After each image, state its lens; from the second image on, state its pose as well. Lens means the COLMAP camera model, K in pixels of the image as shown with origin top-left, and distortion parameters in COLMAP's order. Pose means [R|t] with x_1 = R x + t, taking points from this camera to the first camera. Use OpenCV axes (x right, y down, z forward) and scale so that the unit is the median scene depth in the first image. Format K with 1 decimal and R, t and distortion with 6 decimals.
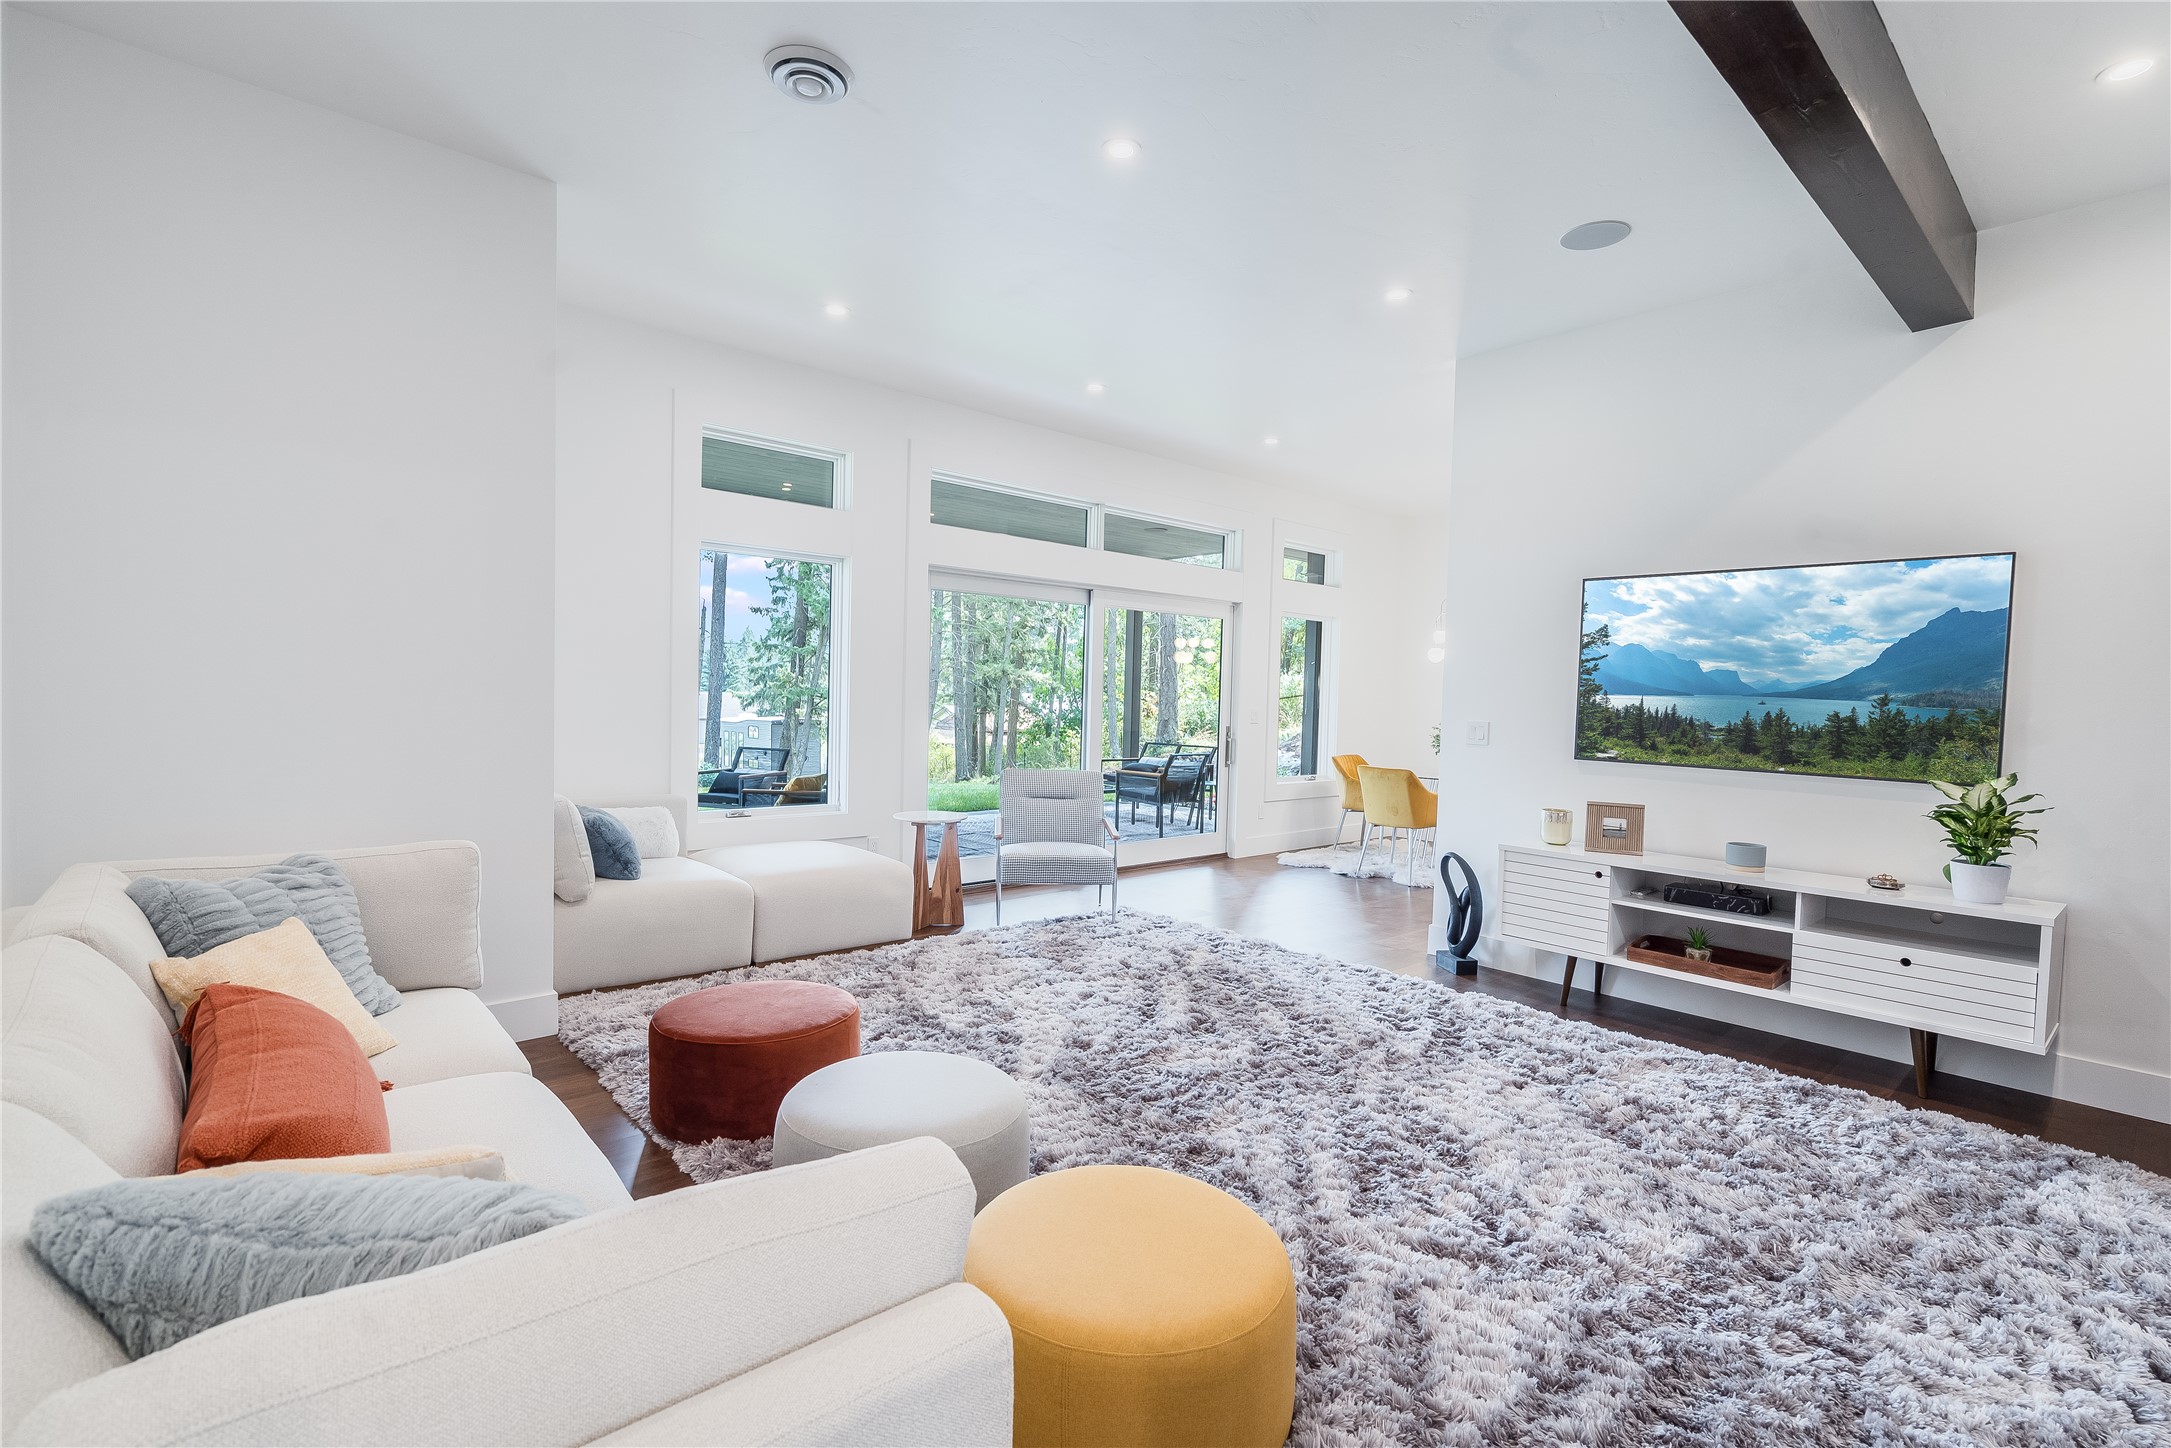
lens RADIAL K [[980.8, 0, 1093.5], [0, 980.8, 735.1], [0, 0, 1]] dist [0.001872, 0.000778]
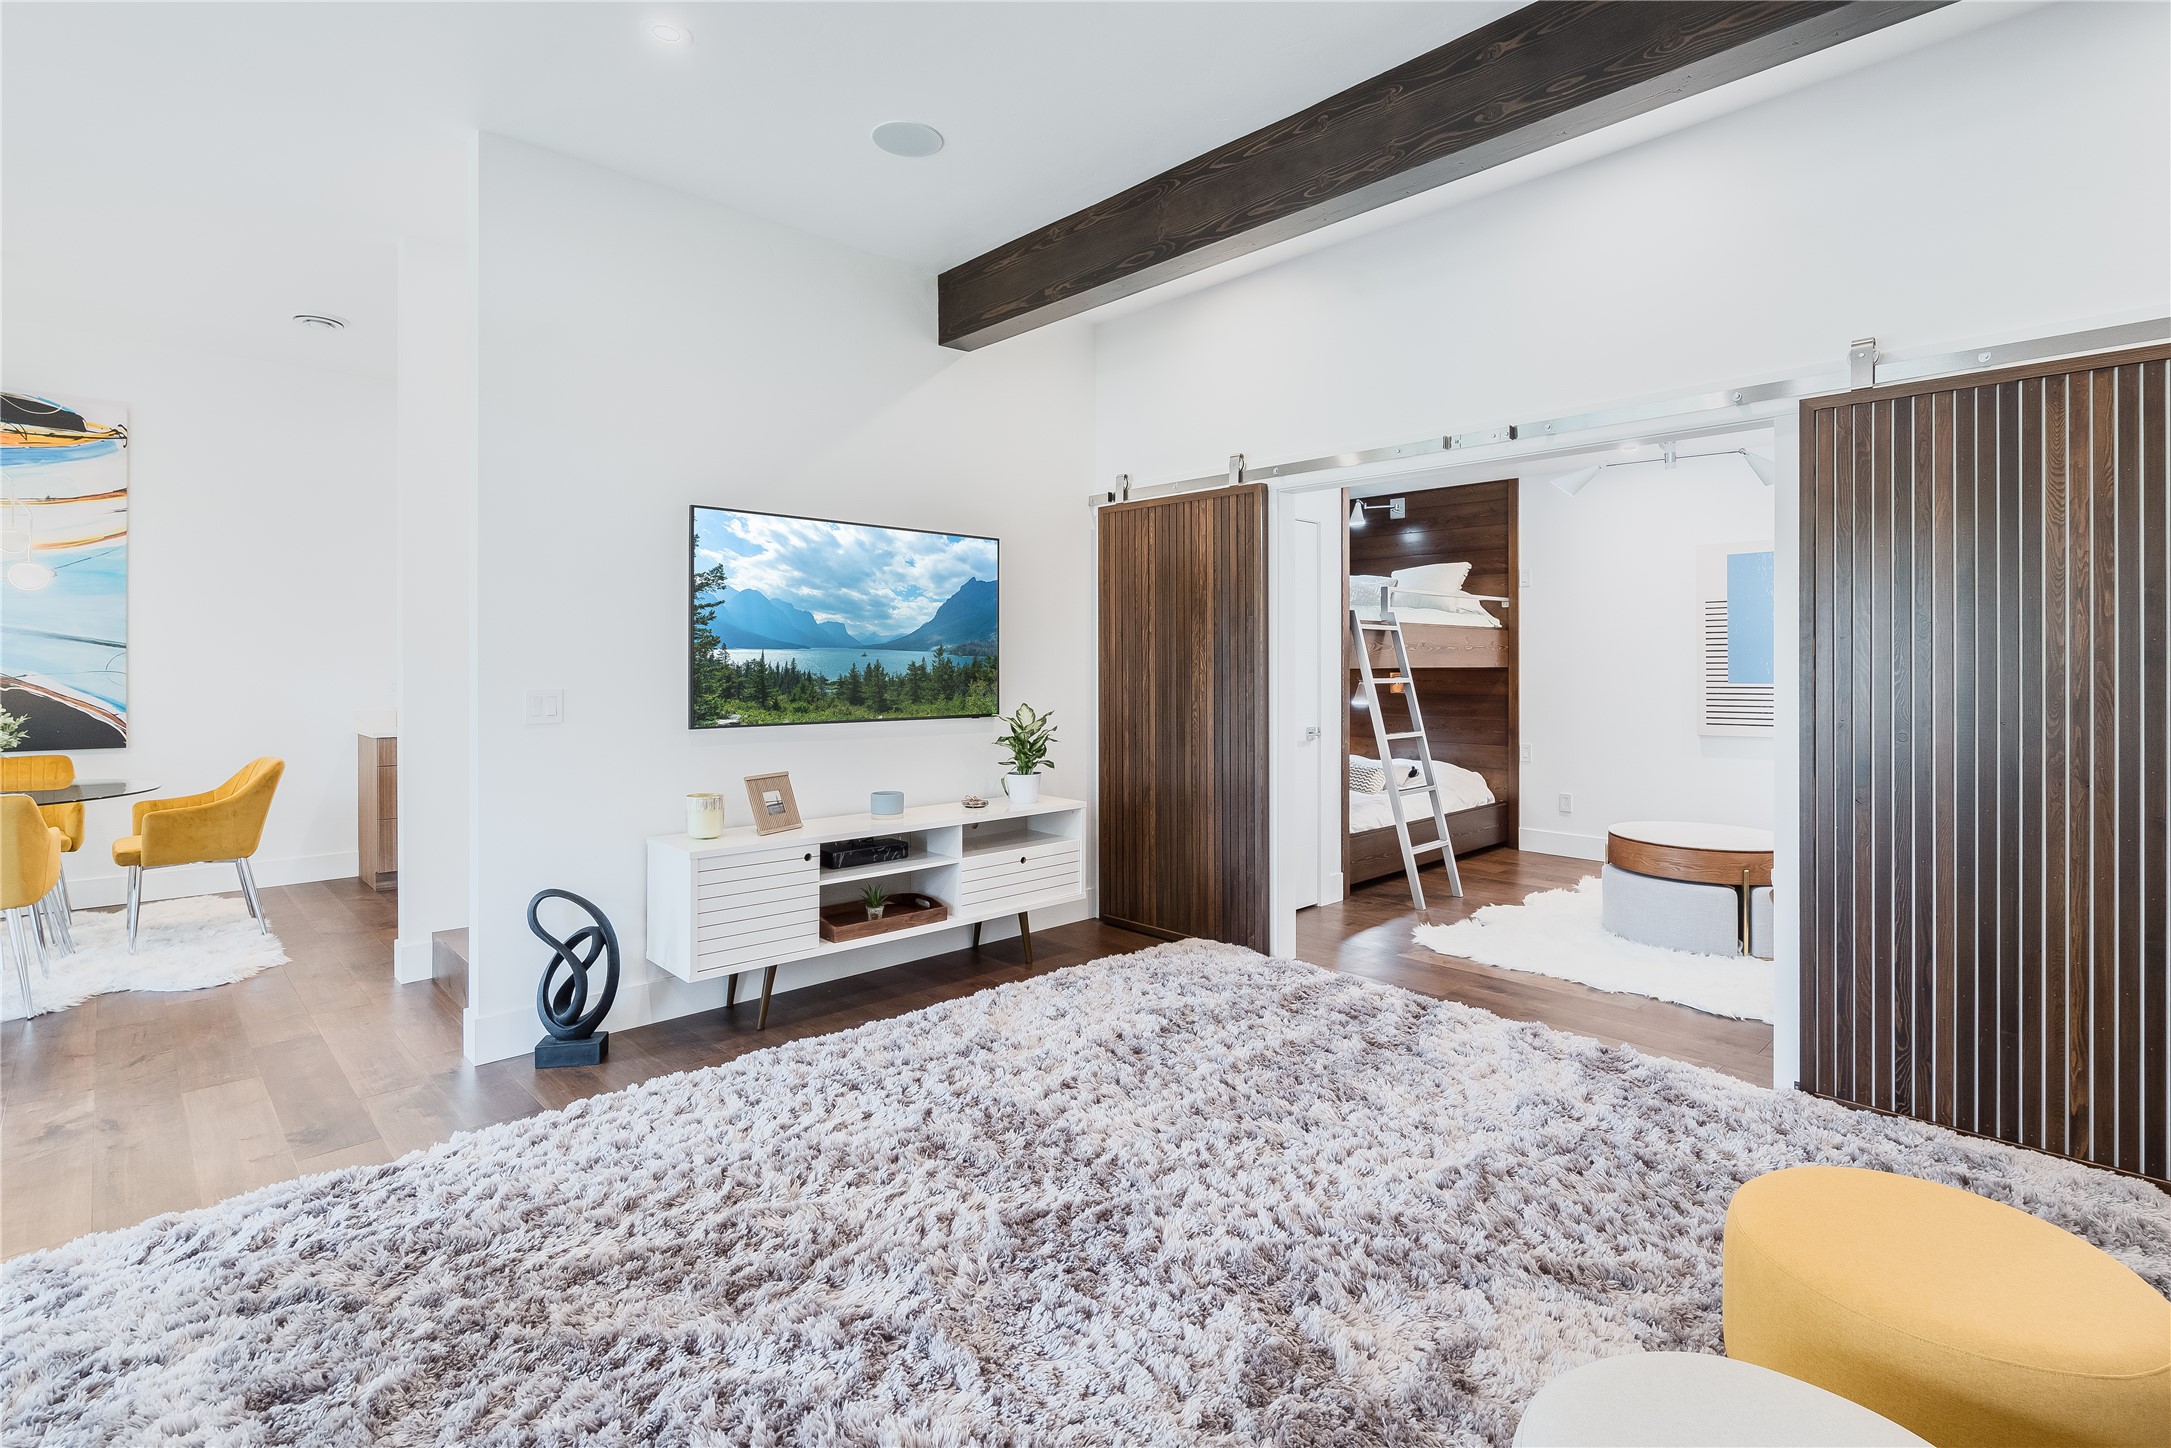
lens RADIAL K [[1034.9, 0, 1088.3], [0, 1034.9, 659.9], [0, 0, 1]] dist [-0.003656, -0.000369]
pose [[-0.033936, -0.028180, 0.999027, -0.392115], [0.039905, 0.998767, 0.029528, -0.047939], [-0.998627, 0.040868, -0.032769, 0.765697]]
